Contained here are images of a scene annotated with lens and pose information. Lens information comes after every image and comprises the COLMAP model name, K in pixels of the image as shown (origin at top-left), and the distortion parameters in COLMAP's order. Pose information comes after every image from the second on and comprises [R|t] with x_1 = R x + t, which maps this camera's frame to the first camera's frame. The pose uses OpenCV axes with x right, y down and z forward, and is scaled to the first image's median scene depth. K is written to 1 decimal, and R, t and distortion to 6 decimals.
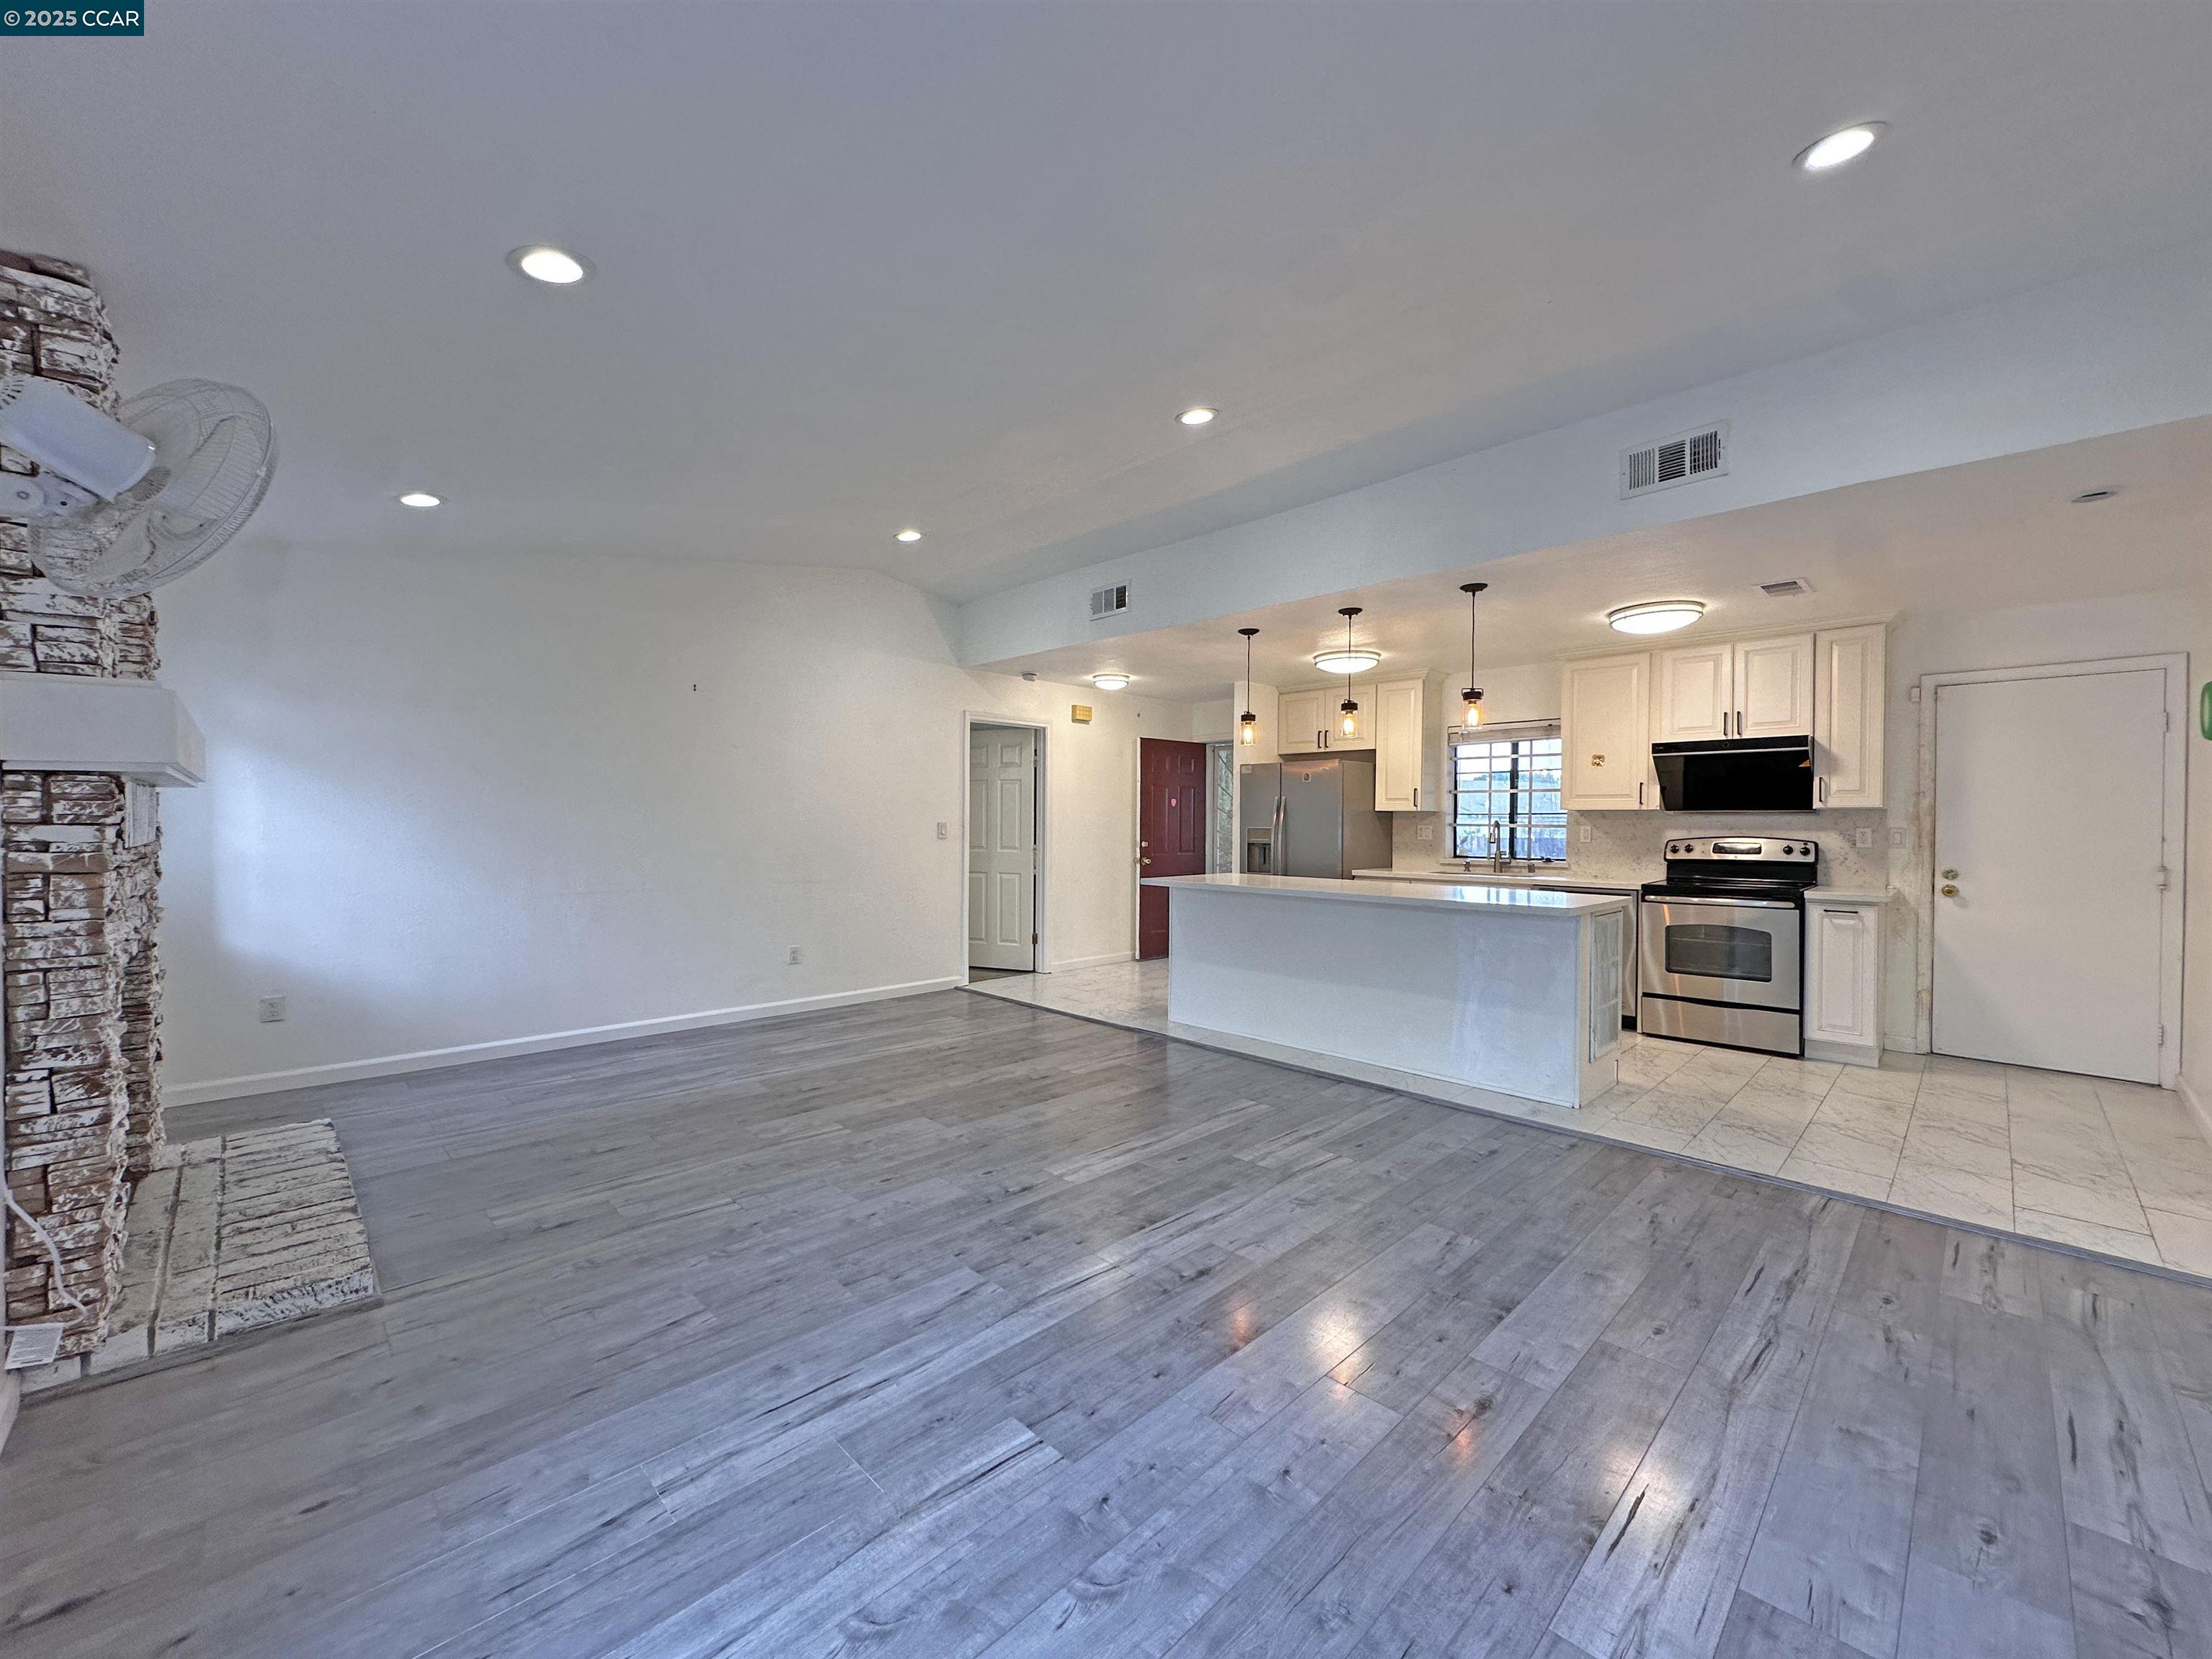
lens RADIAL K [[879.9, 0, 1106.0], [0, 879.9, 829.5], [0, 0, 1]] dist [-0.004729, 0.000816]
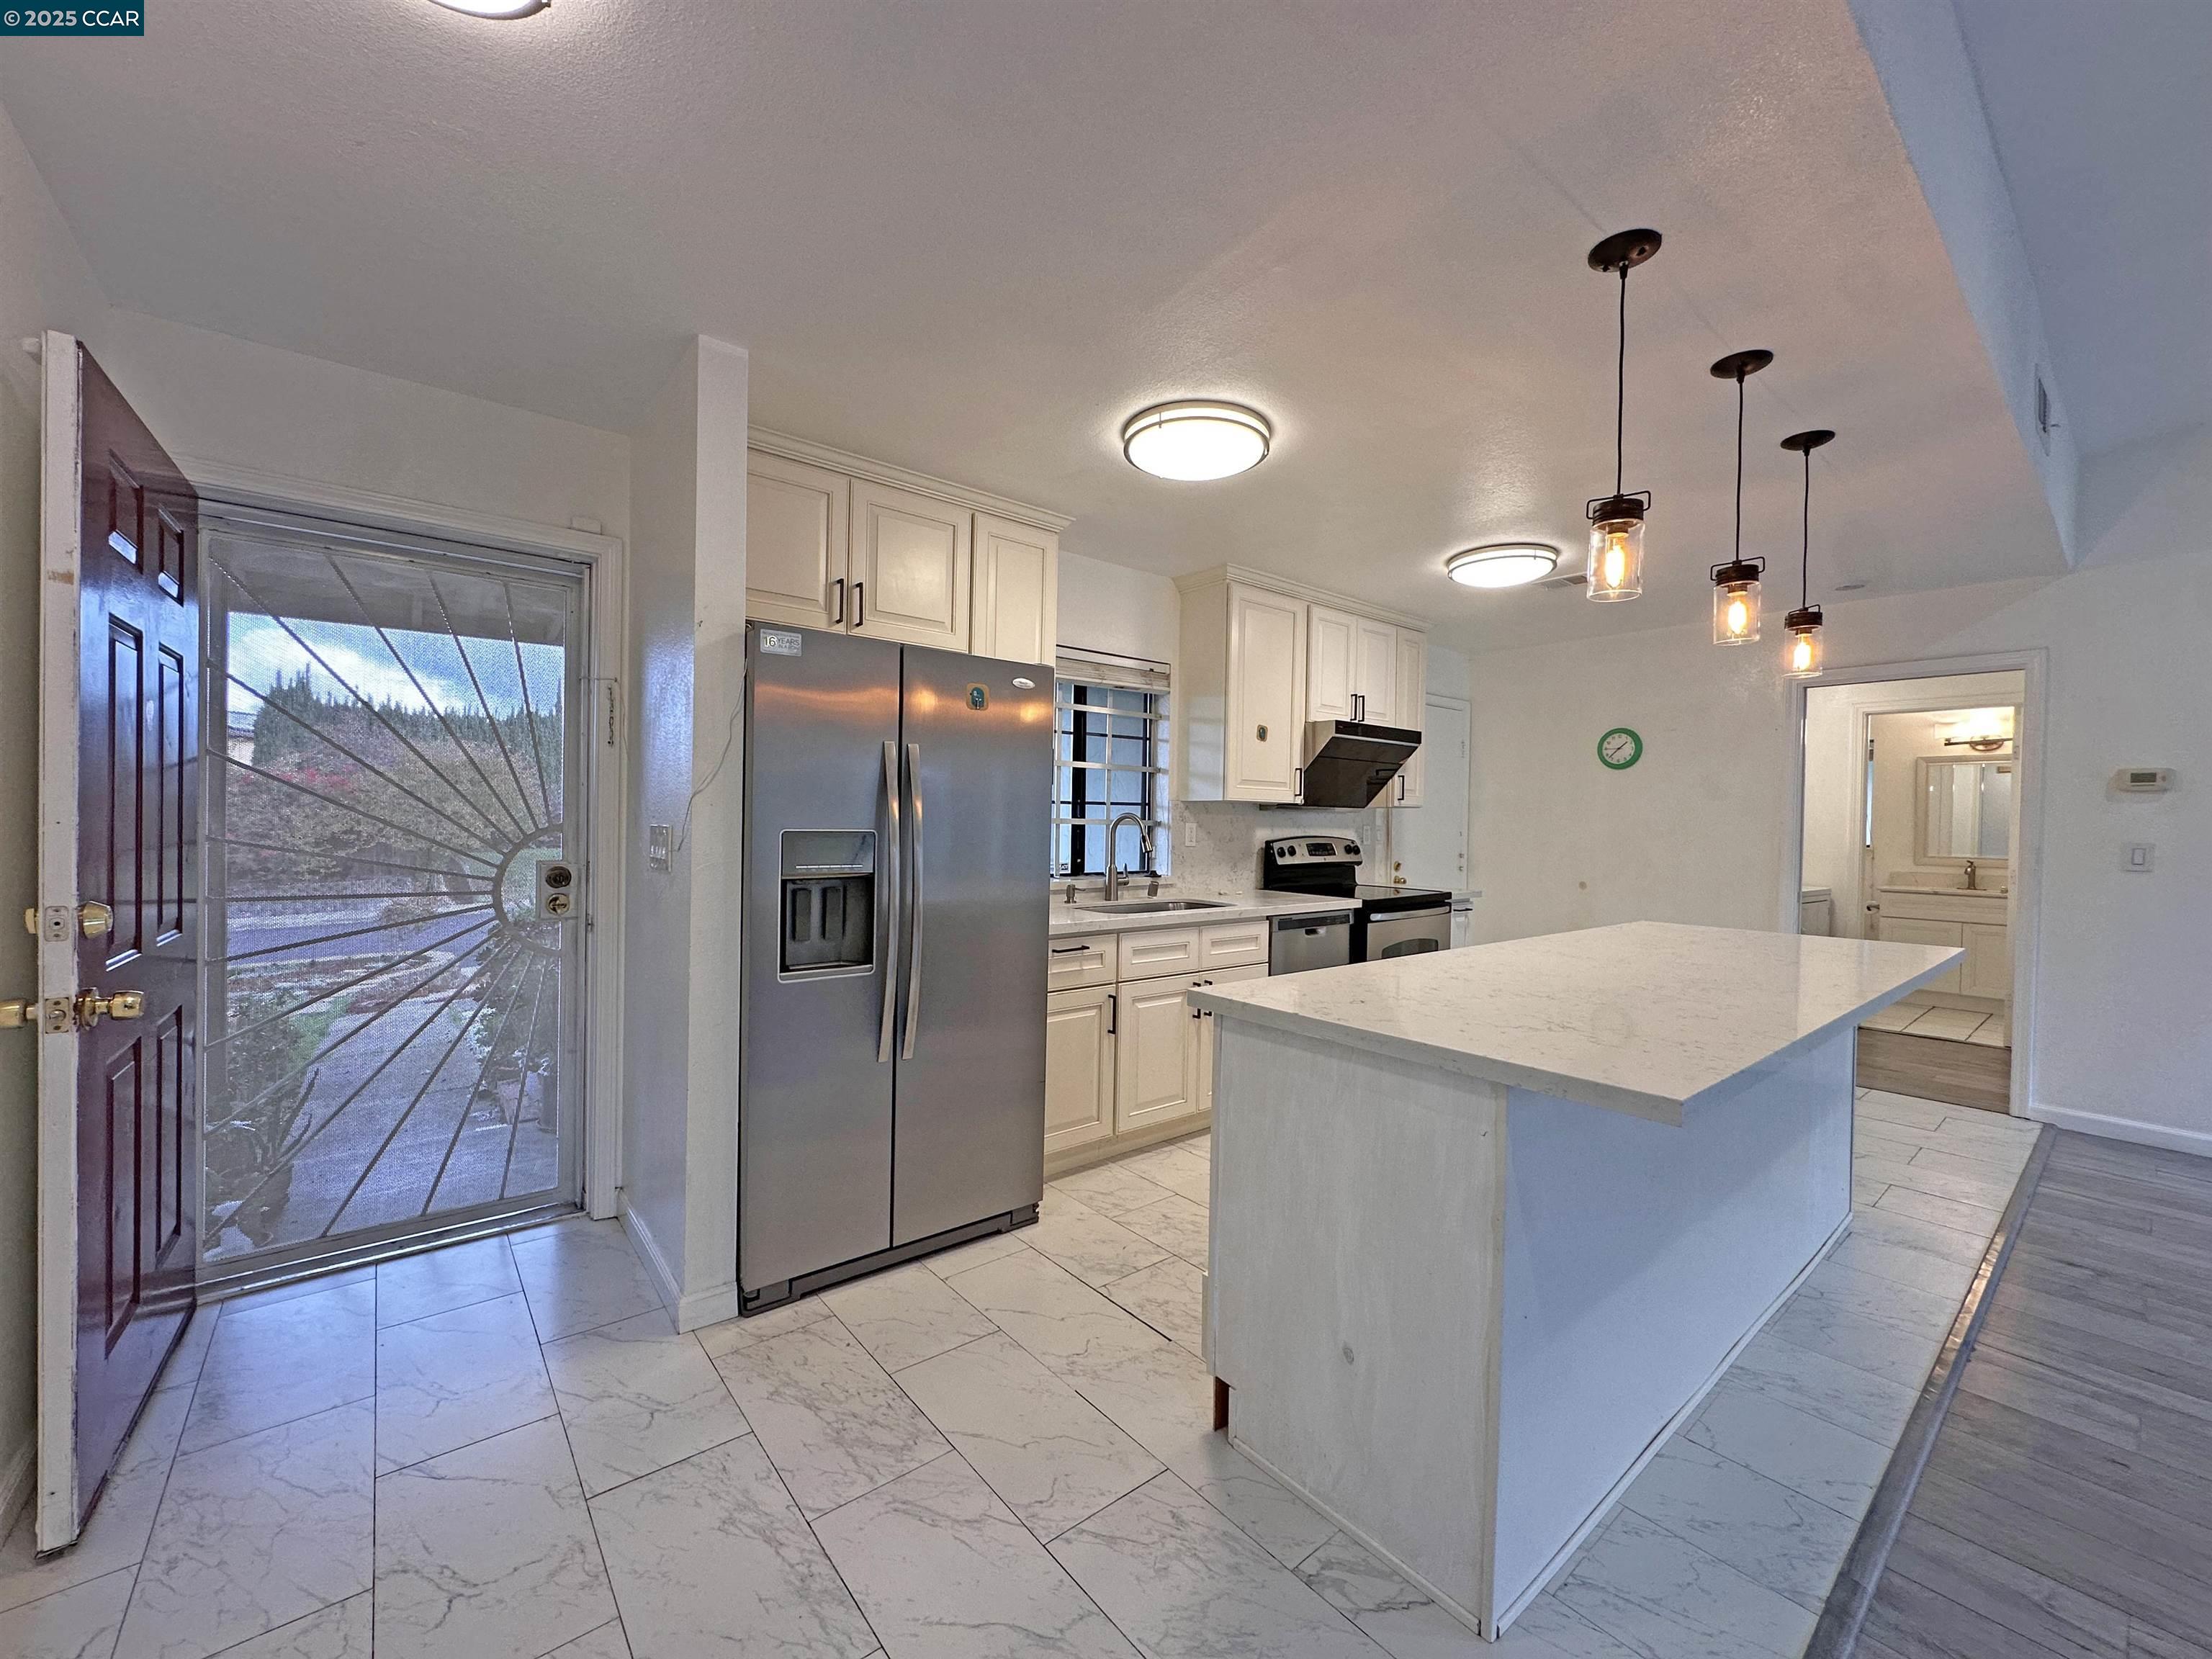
lens RADIAL K [[879.9, 0, 1106.0], [0, 879.9, 829.5], [0, 0, 1]] dist [-0.004729, 0.000816]
pose [[0.094609, -0.016560, 0.995377, -0.221653], [-0.009444, 0.999802, 0.017531, -0.014278], [-0.995470, -0.011059, 0.094434, 1.366633]]
